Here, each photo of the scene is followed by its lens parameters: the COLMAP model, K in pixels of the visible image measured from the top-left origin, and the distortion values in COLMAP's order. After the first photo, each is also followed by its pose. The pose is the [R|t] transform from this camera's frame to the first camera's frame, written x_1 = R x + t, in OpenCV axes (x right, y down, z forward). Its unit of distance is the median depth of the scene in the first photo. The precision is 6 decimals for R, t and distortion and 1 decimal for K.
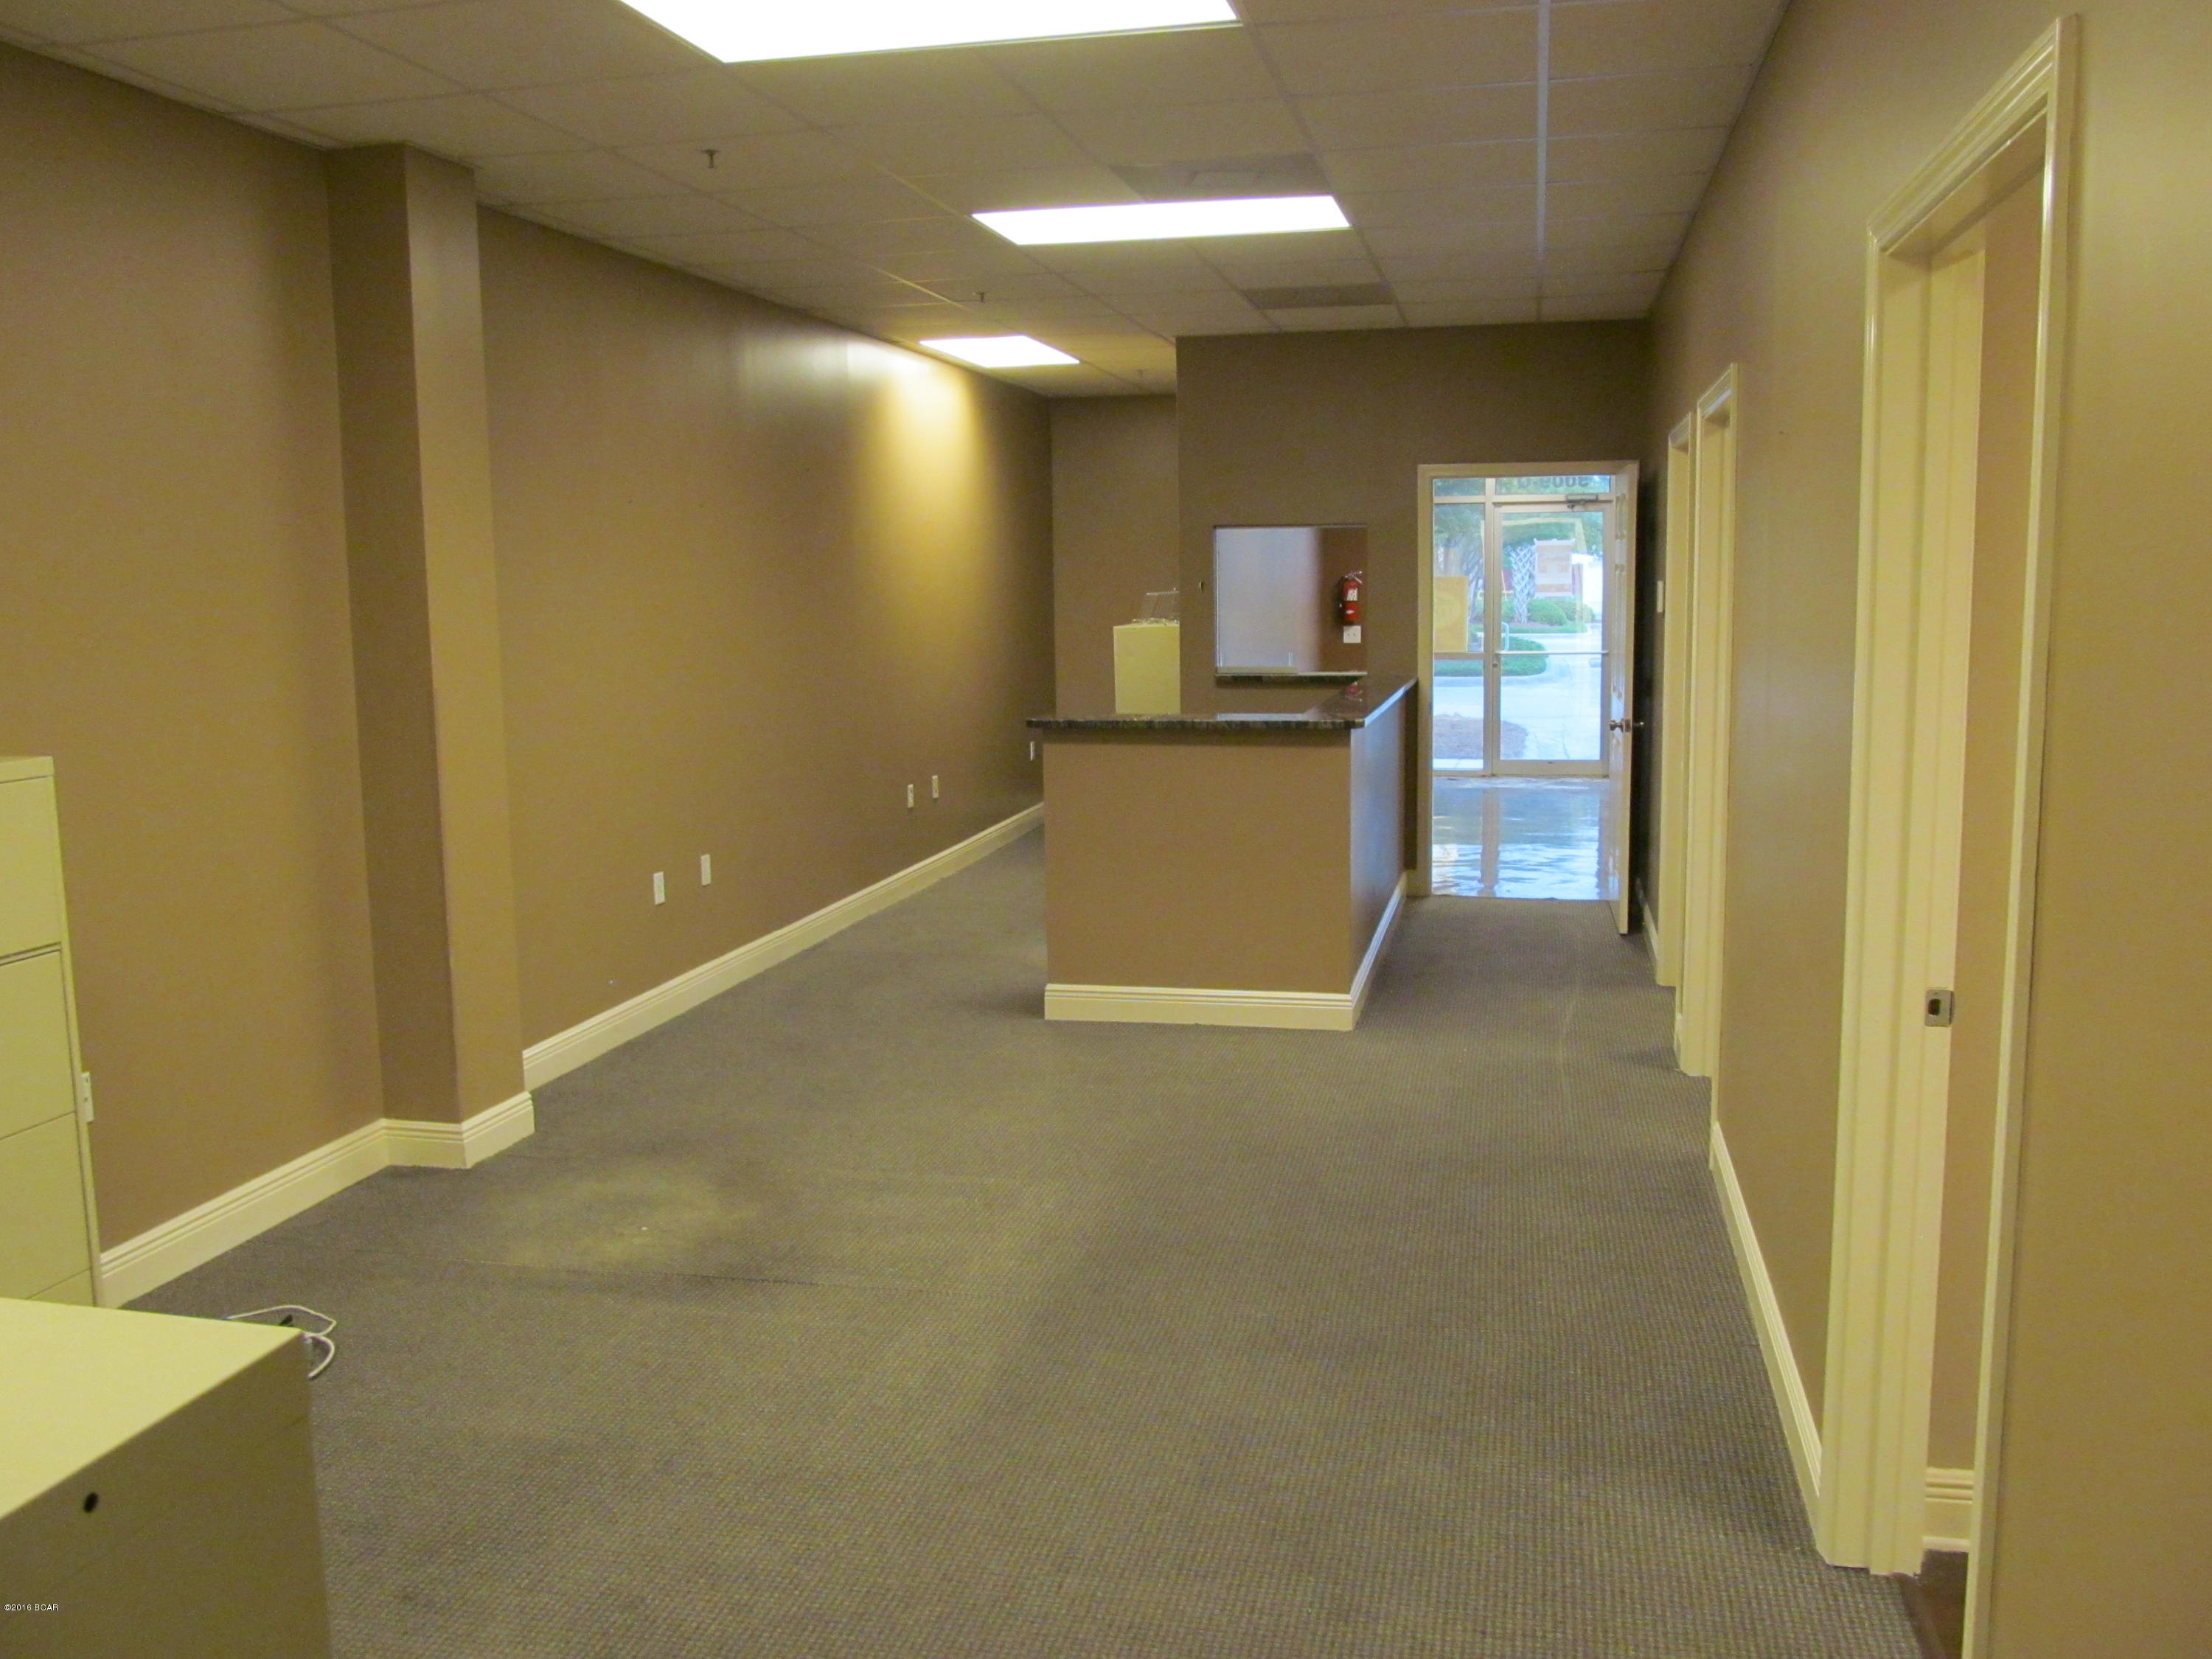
lens RADIAL K [[1861.6, 0, 1106.0], [0, 1861.6, 829.5], [0, 0, 1]] dist [-0.037902, -0.000169]
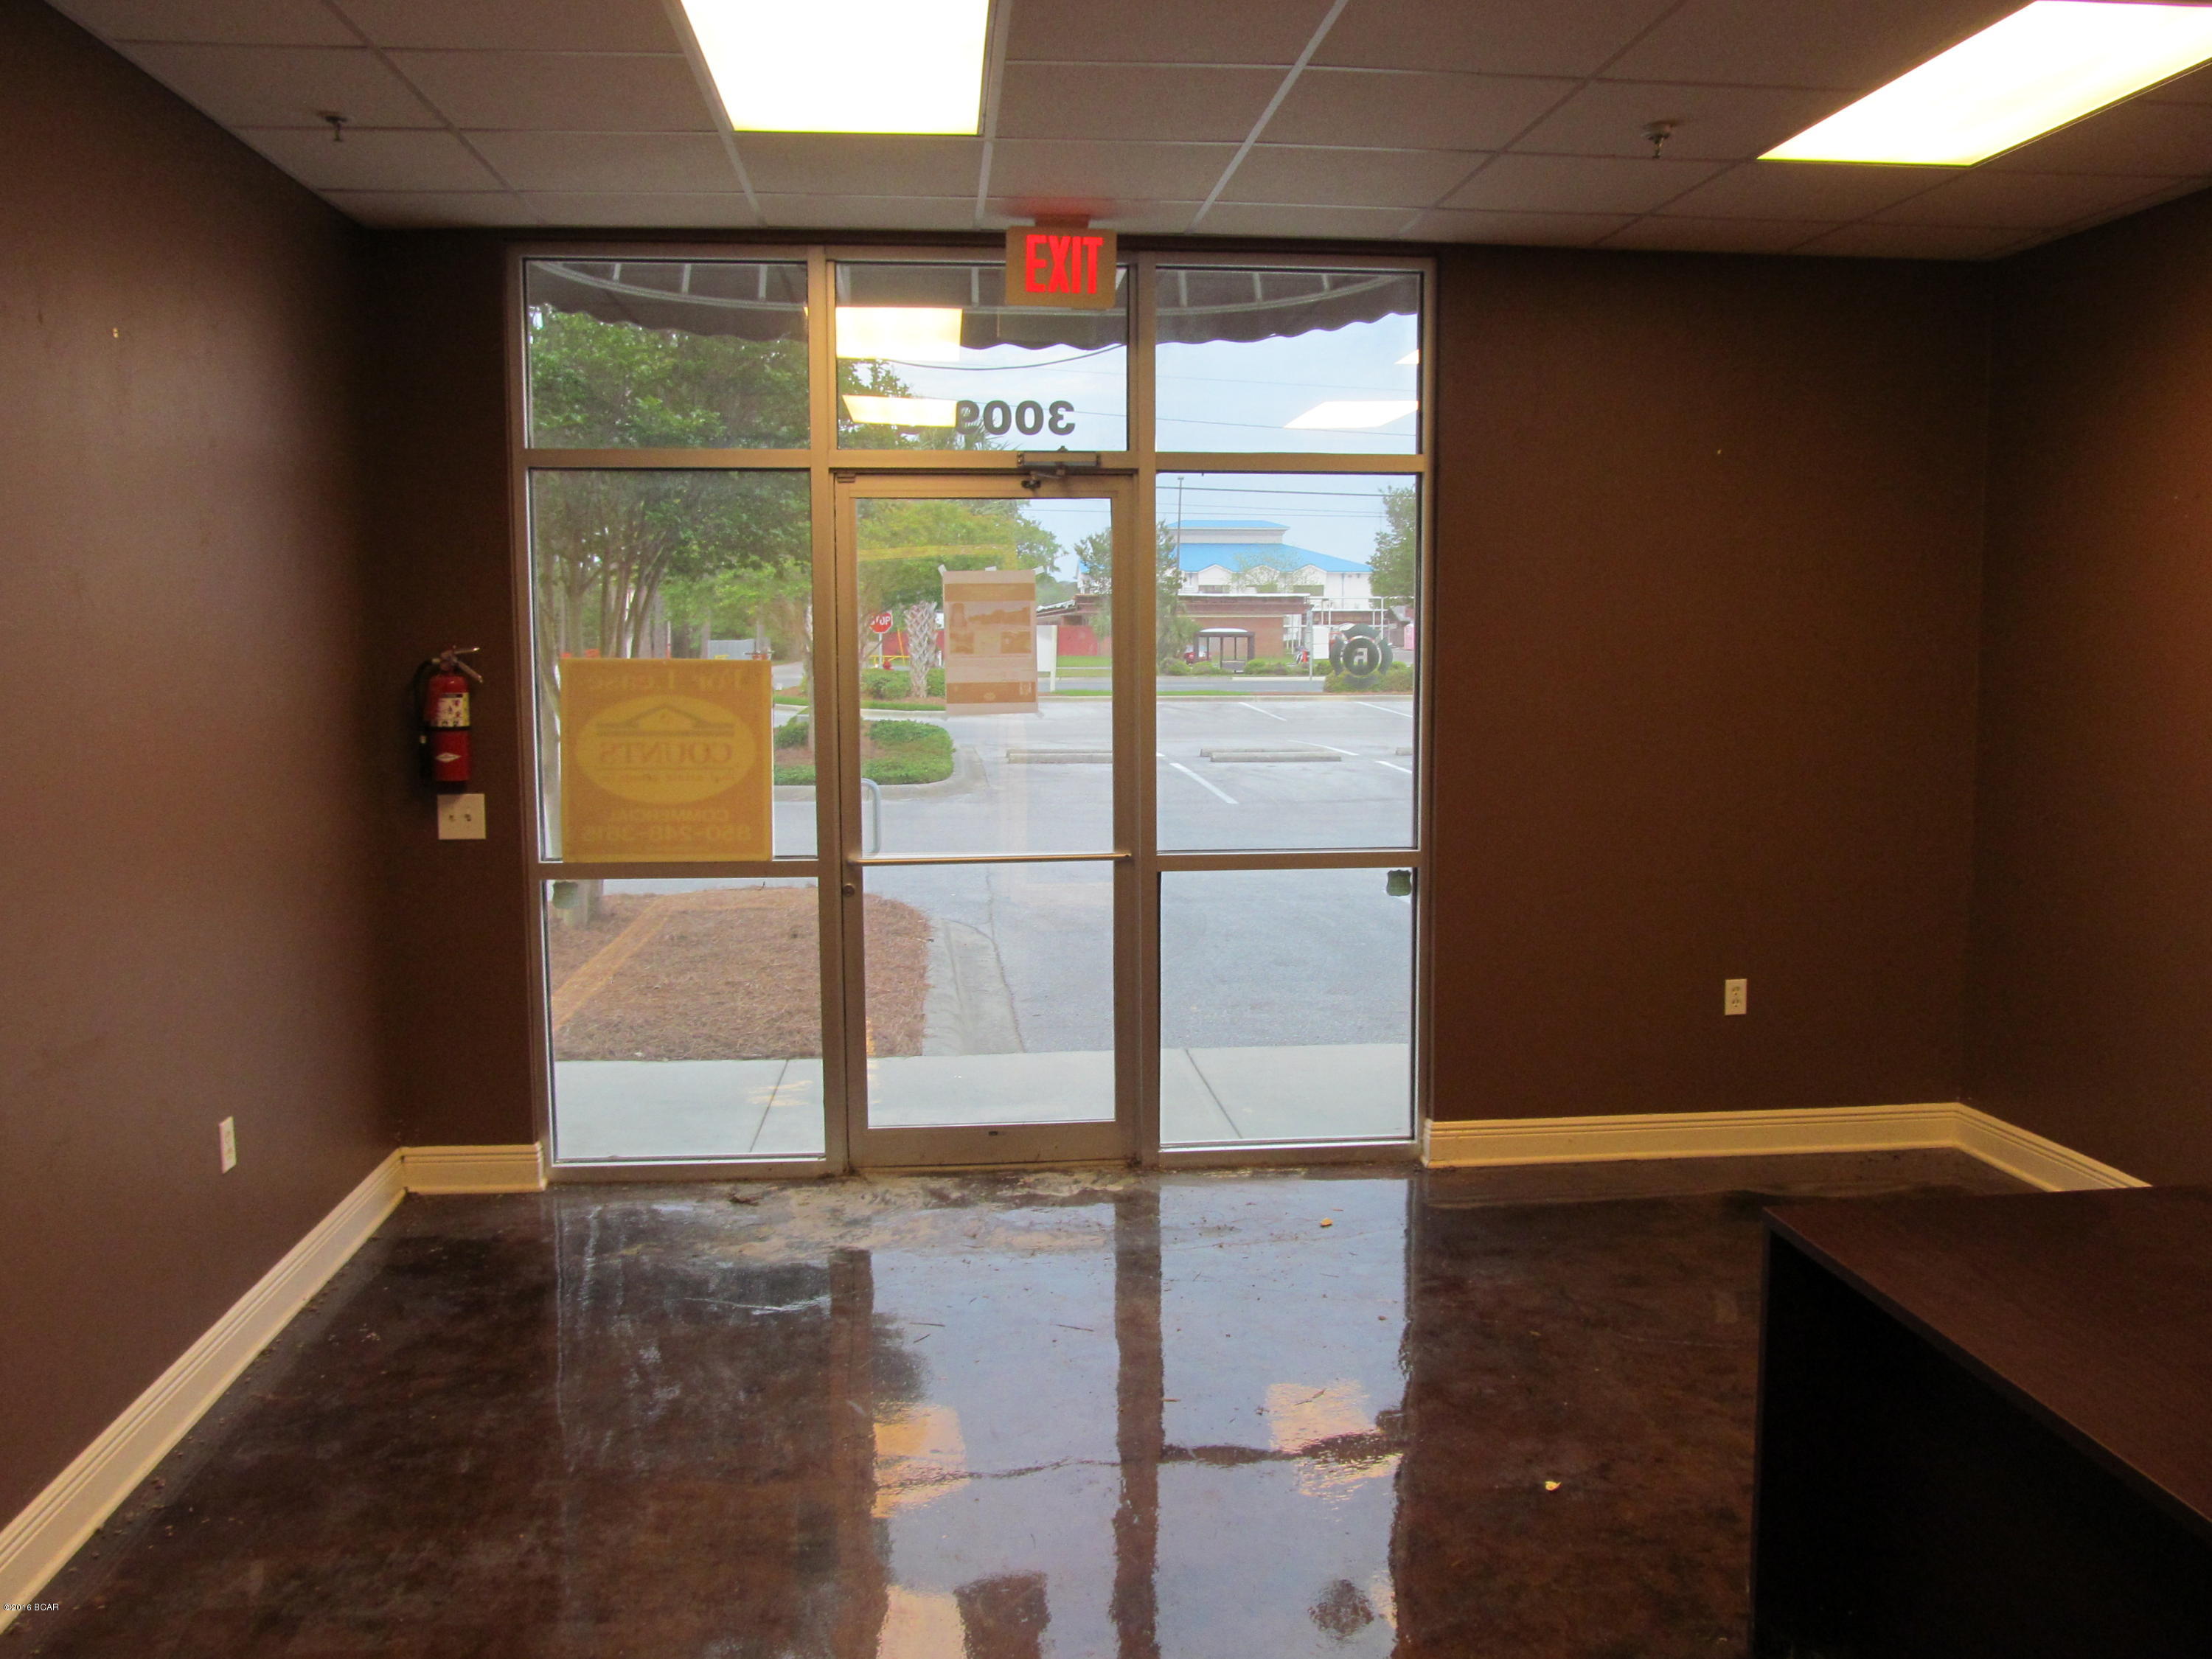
lens RADIAL K [[1861.6, 0, 1106.0], [0, 1861.6, 829.5], [0, 0, 1]] dist [-0.037902, -0.000169]
pose [[0.950026, -0.019876, 0.311537, 0.140079], [0.029932, 0.999173, -0.027529, -0.088974], [-0.310733, 0.035478, 0.949835, 0.615562]]
